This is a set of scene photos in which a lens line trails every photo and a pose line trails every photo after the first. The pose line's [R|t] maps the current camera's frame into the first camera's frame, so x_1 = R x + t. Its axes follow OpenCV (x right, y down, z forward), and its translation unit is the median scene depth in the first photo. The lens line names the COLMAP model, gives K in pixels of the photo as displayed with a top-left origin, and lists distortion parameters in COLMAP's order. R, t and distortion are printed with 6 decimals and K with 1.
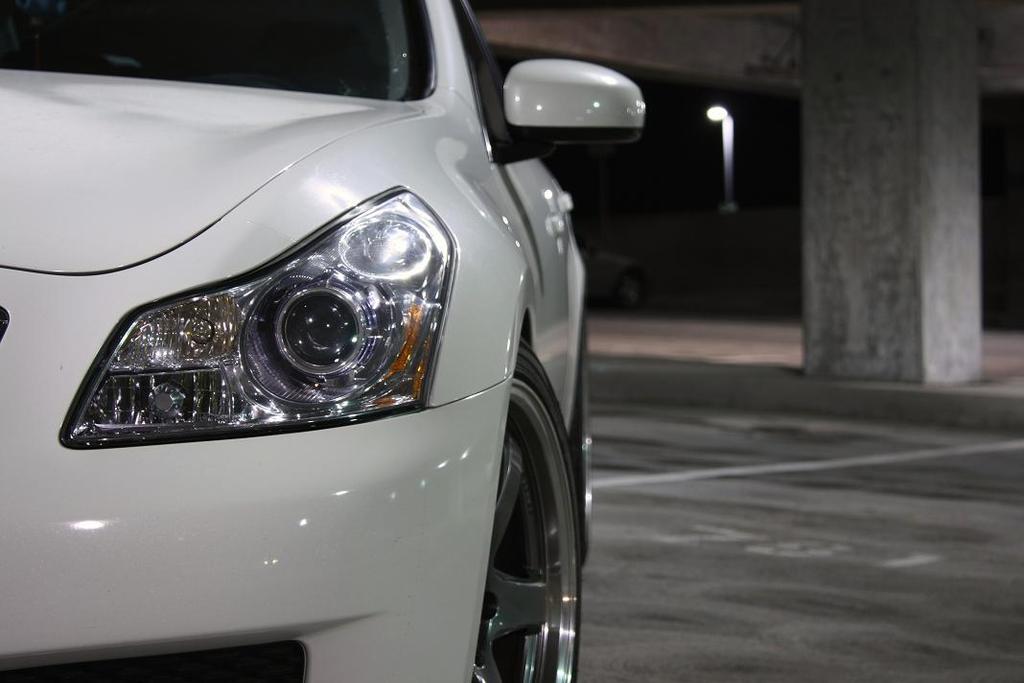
lens RADIAL K [[2439.5, 0, 512.0], [0, 2439.5, 341.5], [0, 0, 1]] dist [0.054613, 0.603486]
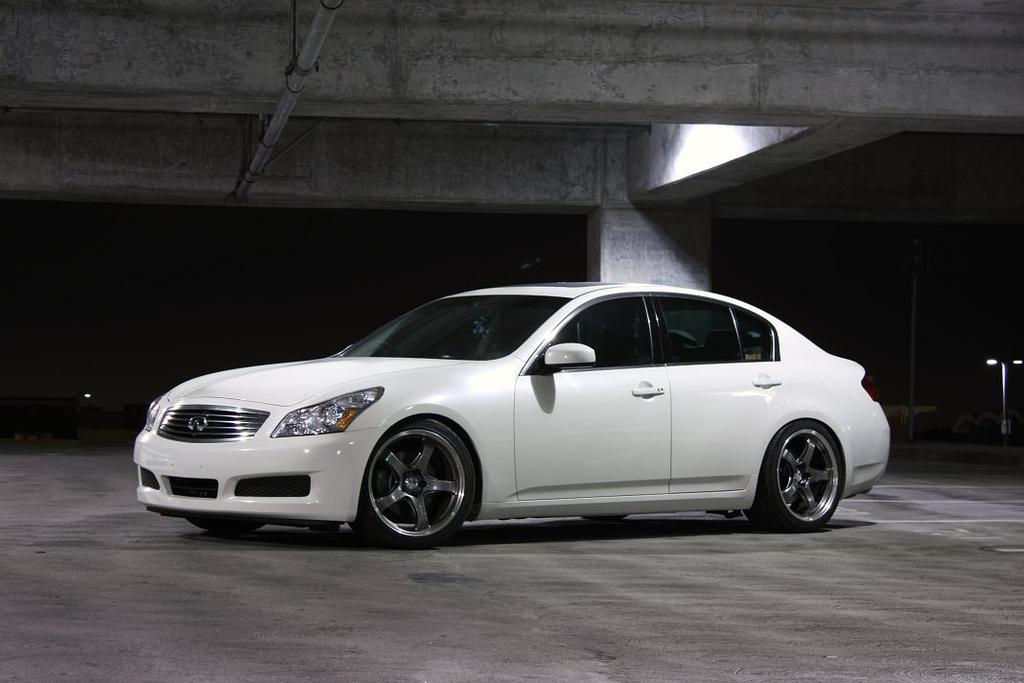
lens RADIAL K [[2439.5, 0, 512.0], [0, 2439.5, 341.5], [0, 0, 1]] dist [0.054613, 0.603486]
pose [[0.722755, -0.041466, -0.689859, 0.722145], [-0.009834, 0.997480, -0.070260, 0.037525], [0.691034, 0.057565, 0.720526, -0.465042]]
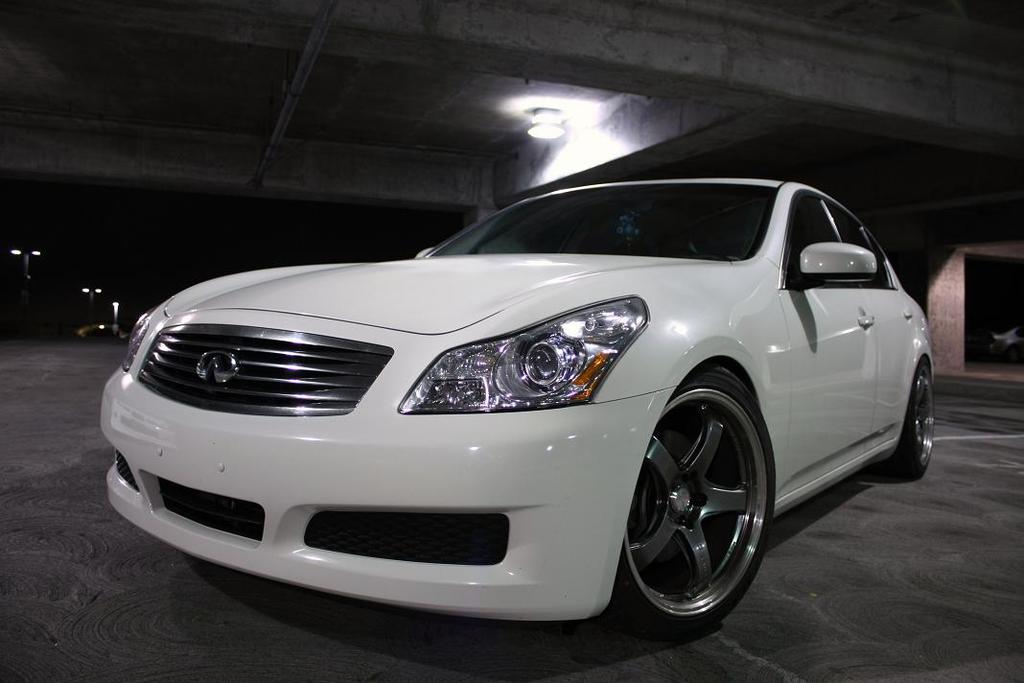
lens RADIAL K [[853.8, 0, 516.0], [0, 853.8, 337.8], [0, 0, 1]] dist [-0.168741, 0.163417]
pose [[0.847623, 0.006686, -0.530557, 0.055890], [-0.026594, 0.999199, -0.029895, -0.000762], [0.529932, 0.039449, 0.847122, 0.075403]]
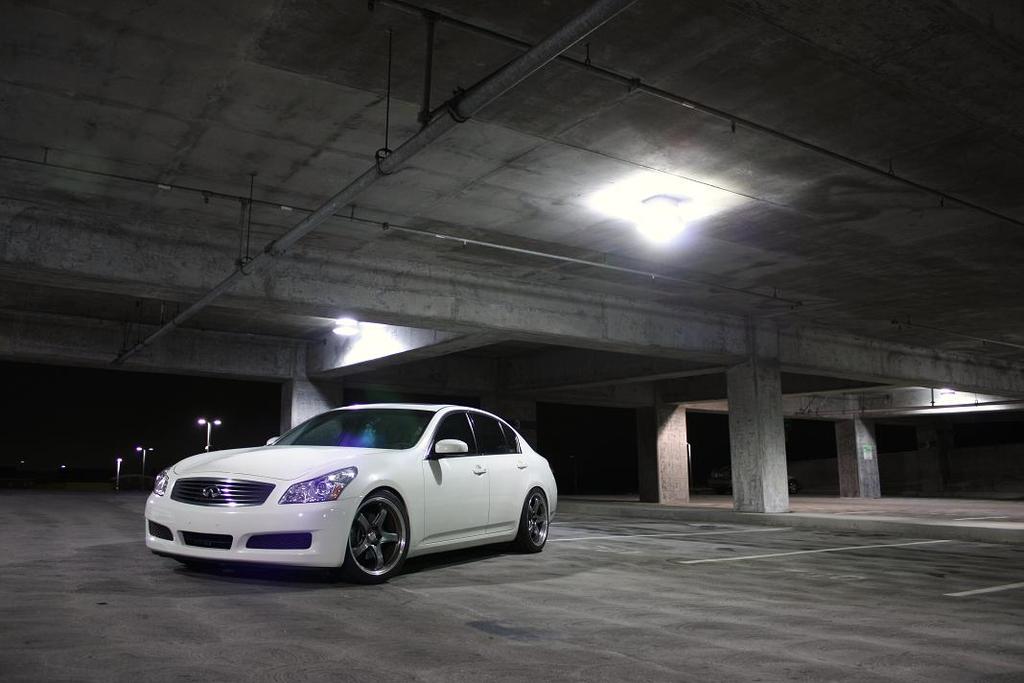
lens RADIAL K [[853.8, 0, 516.0], [0, 853.8, 337.8], [0, 0, 1]] dist [-0.168741, 0.163417]
pose [[0.941745, -0.071895, -0.328555, 0.240906], [0.004554, 0.979522, -0.201287, 0.011635], [0.336298, 0.188064, 0.922787, -0.206043]]
